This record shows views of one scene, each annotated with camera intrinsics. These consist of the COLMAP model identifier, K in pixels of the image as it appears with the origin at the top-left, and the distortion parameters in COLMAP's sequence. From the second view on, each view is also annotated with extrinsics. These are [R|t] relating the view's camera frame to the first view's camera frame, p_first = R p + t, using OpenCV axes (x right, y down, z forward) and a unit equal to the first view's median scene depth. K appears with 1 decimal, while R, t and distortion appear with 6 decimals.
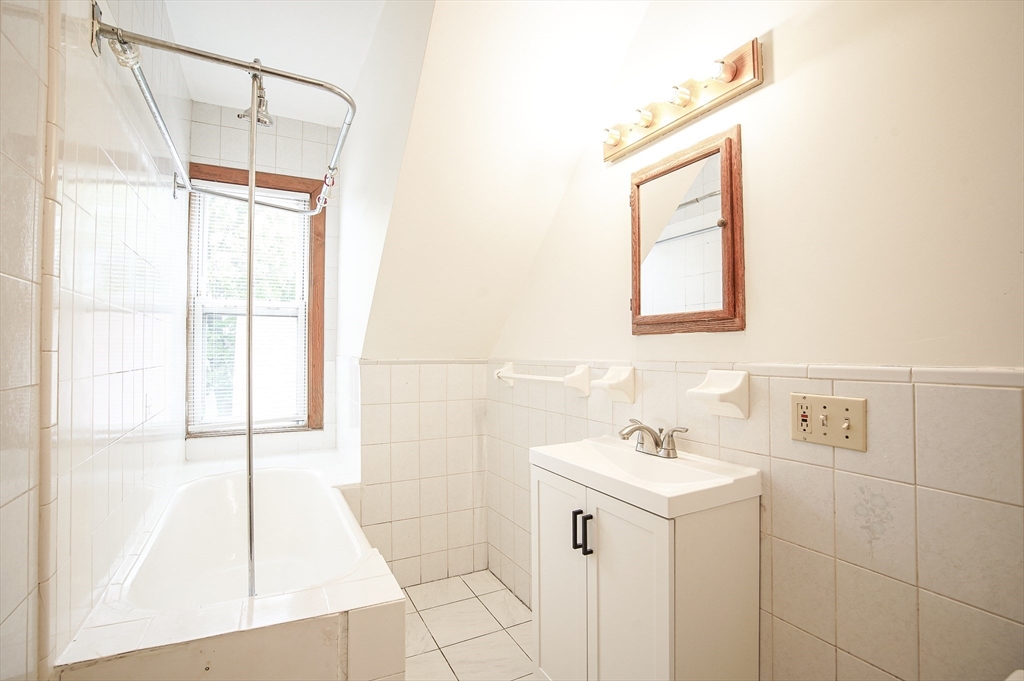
lens RADIAL K [[470.3, 0, 512.0], [0, 470.3, 340.5], [0, 0, 1]] dist [-0.043547, 0.017341]
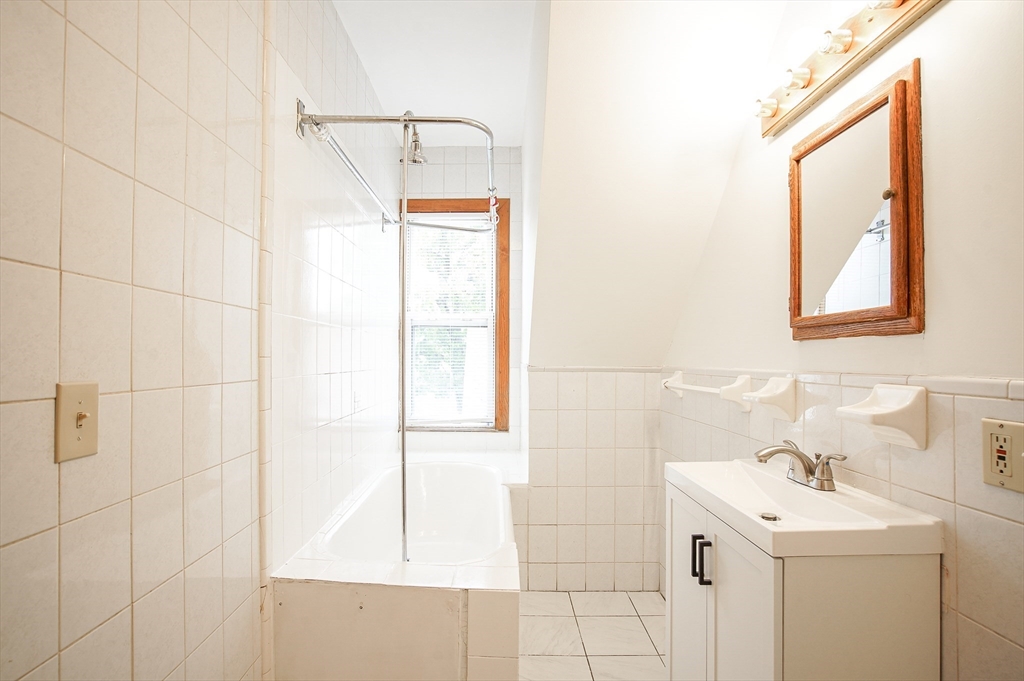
lens RADIAL K [[490.6, 0, 509.7], [0, 490.6, 353.4], [0, 0, 1]] dist [-0.051875, 0.027348]
pose [[0.890893, -0.000654, -0.454212, 0.222155], [0.005677, 0.999937, 0.009696, 0.000333], [0.454177, -0.011217, 0.890841, 0.001637]]
